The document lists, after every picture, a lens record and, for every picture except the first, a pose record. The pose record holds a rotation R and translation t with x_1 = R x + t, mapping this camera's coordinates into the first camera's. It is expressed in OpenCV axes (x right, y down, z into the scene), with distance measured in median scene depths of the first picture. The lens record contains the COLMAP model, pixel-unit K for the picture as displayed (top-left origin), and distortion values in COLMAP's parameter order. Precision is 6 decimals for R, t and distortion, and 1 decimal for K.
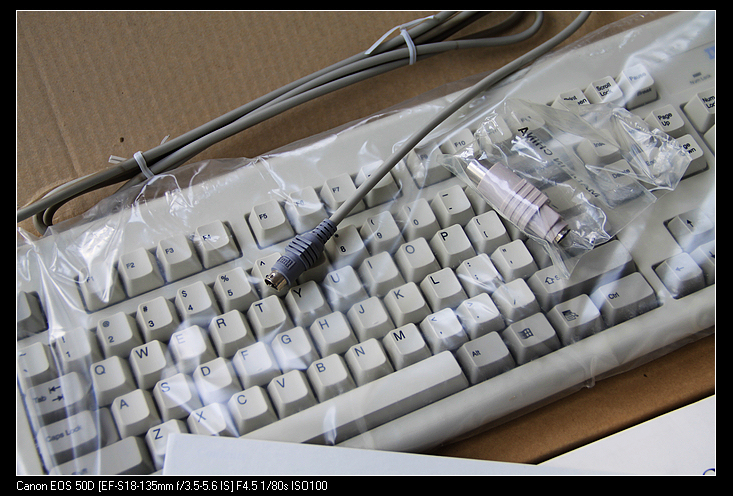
lens RADIAL K [[1121.8, 0, 366.5], [0, 1121.8, 248.0], [0, 0, 1]] dist [0.045527, 0.099239]
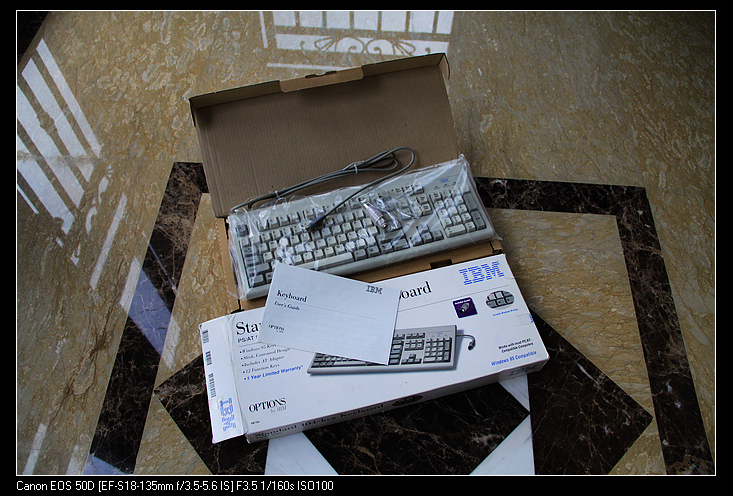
lens RADIAL K [[602.8, 0, 366.5], [0, 602.8, 248.0], [0, 0, 1]] dist [-0.141863, 0.004970]
pose [[0.992545, 0.117804, -0.031246, 0.184823], [-0.117442, 0.992992, 0.013174, 0.042939], [0.032579, -0.009406, 0.999425, -1.024908]]
